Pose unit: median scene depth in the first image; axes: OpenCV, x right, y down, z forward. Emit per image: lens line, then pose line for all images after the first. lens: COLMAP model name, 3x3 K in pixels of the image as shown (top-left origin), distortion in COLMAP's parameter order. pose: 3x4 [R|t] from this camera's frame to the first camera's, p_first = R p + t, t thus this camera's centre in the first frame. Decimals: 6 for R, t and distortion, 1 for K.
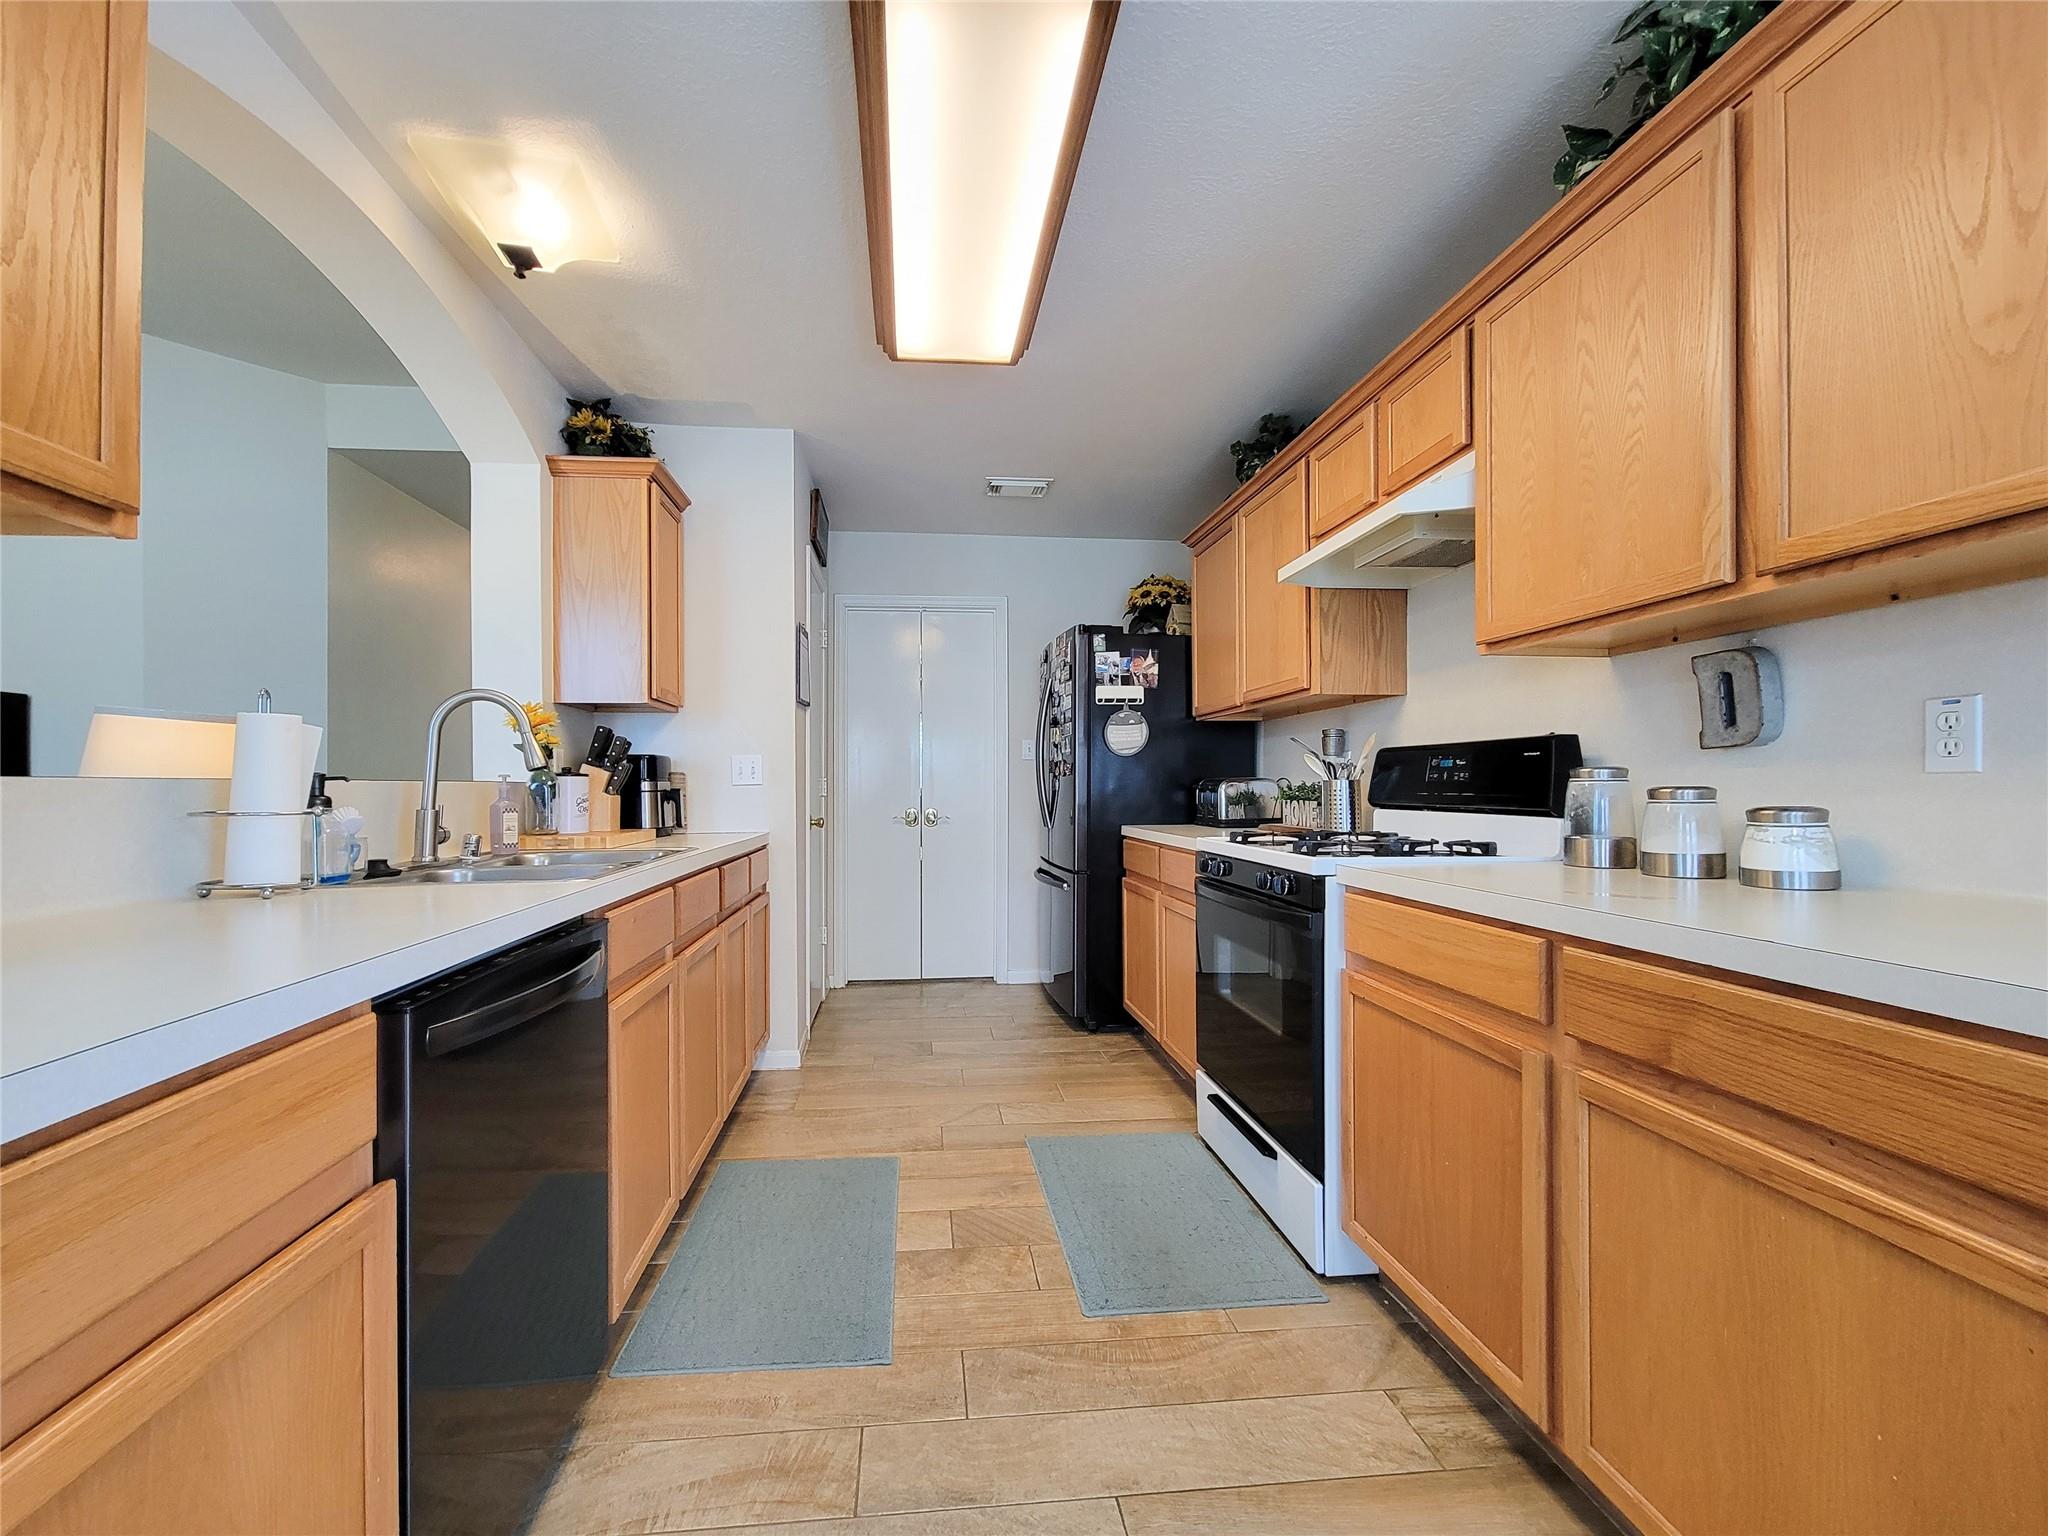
lens RADIAL K [[834.0, 0, 991.7], [0, 834.0, 785.0], [0, 0, 1]] dist [0.003373, -0.003184]
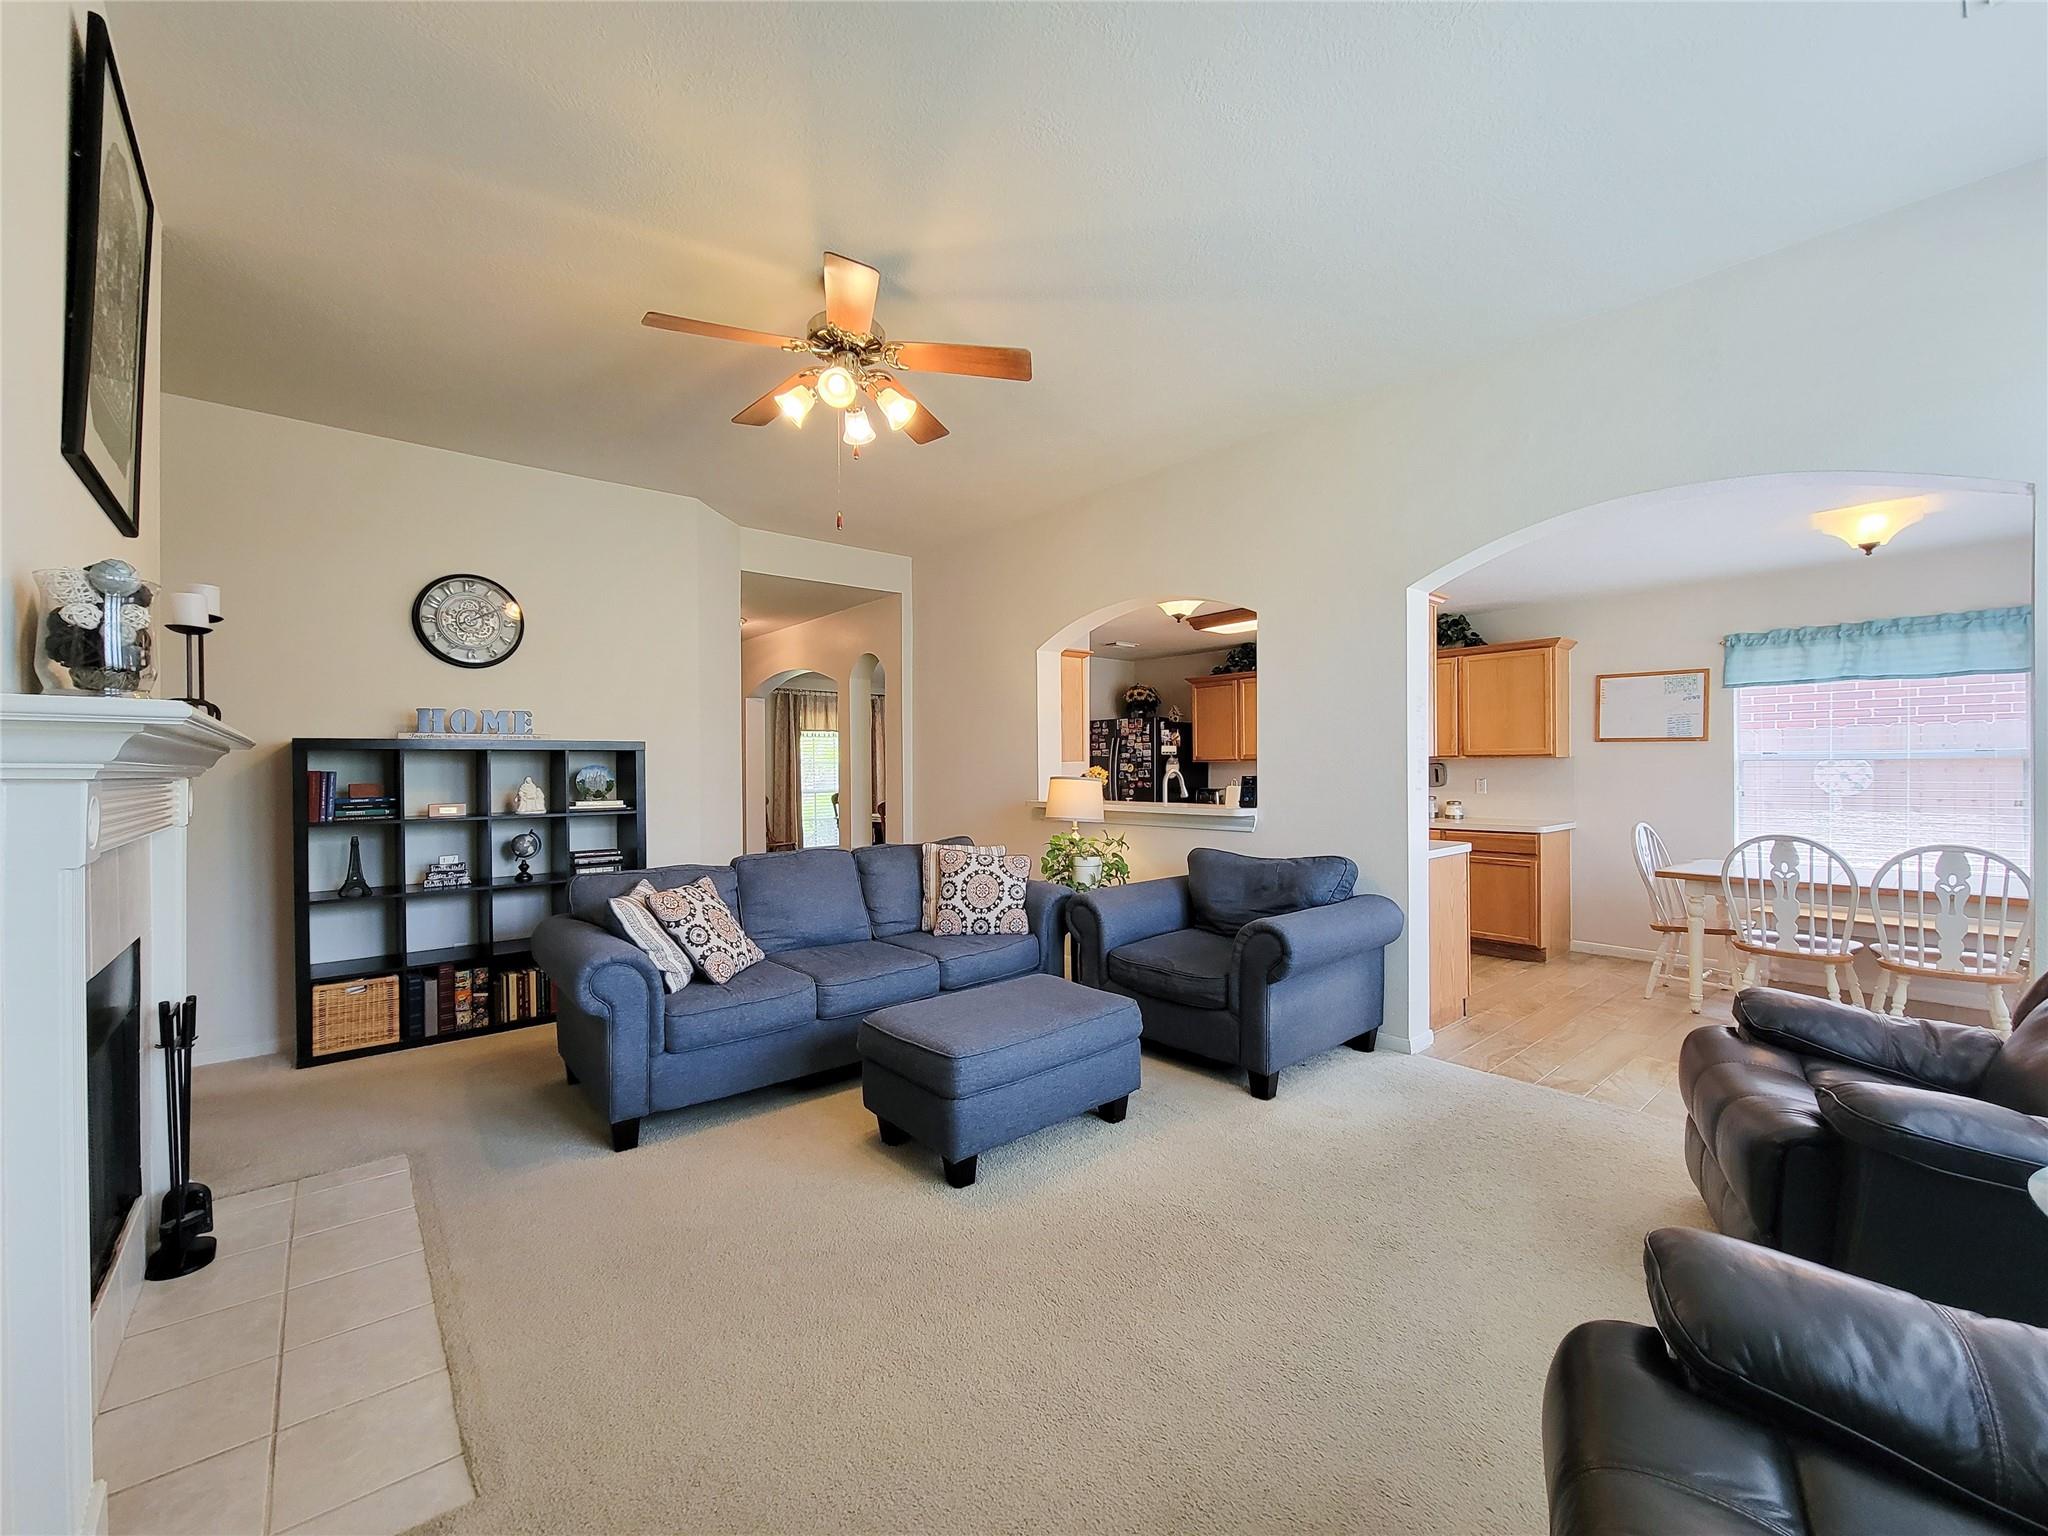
lens RADIAL K [[834.0, 0, 1024.6], [0, 834.0, 766.8], [0, 0, 1]] dist [0.003373, -0.003184]
pose [[0.805755, -0.002807, 0.592242, -2.048617], [0.003806, 0.999993, -0.000438, -0.094929], [-0.592237, 0.002607, 0.805760, -0.732051]]
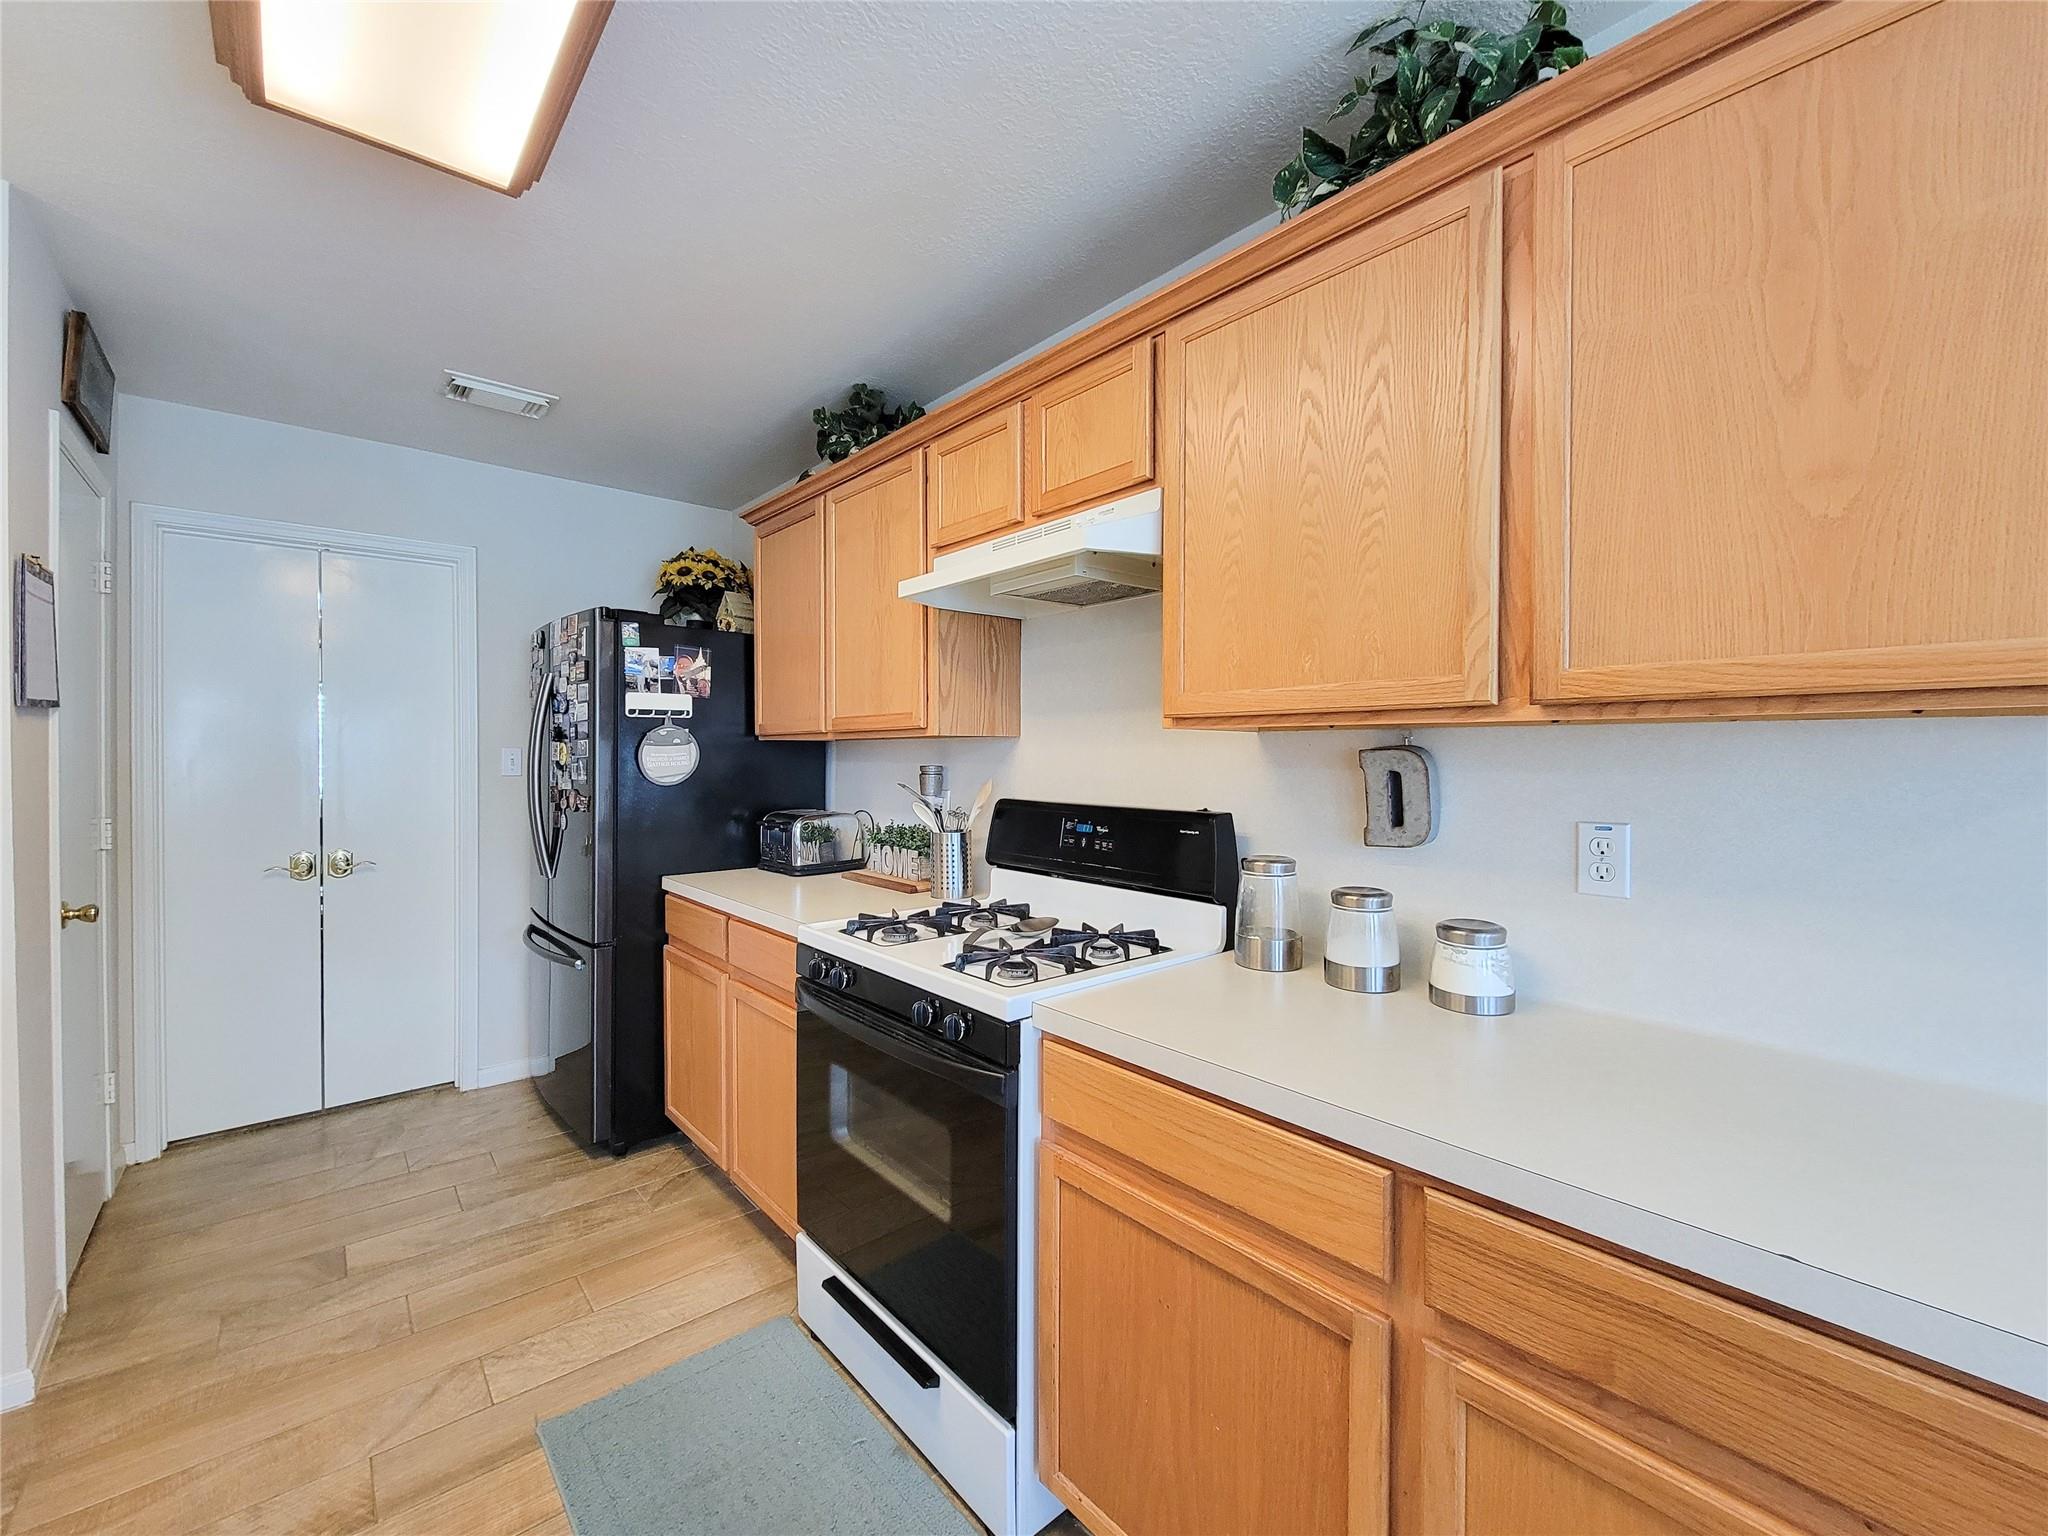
lens RADIAL K [[834.0, 0, 1012.9], [0, 834.0, 764.0], [0, 0, 1]] dist [0.003373, -0.003184]
pose [[0.820578, -0.003417, 0.571525, -0.024241], [-0.003615, 0.999931, 0.011168, -0.092782], [-0.571524, -0.011231, 0.820509, 0.278251]]
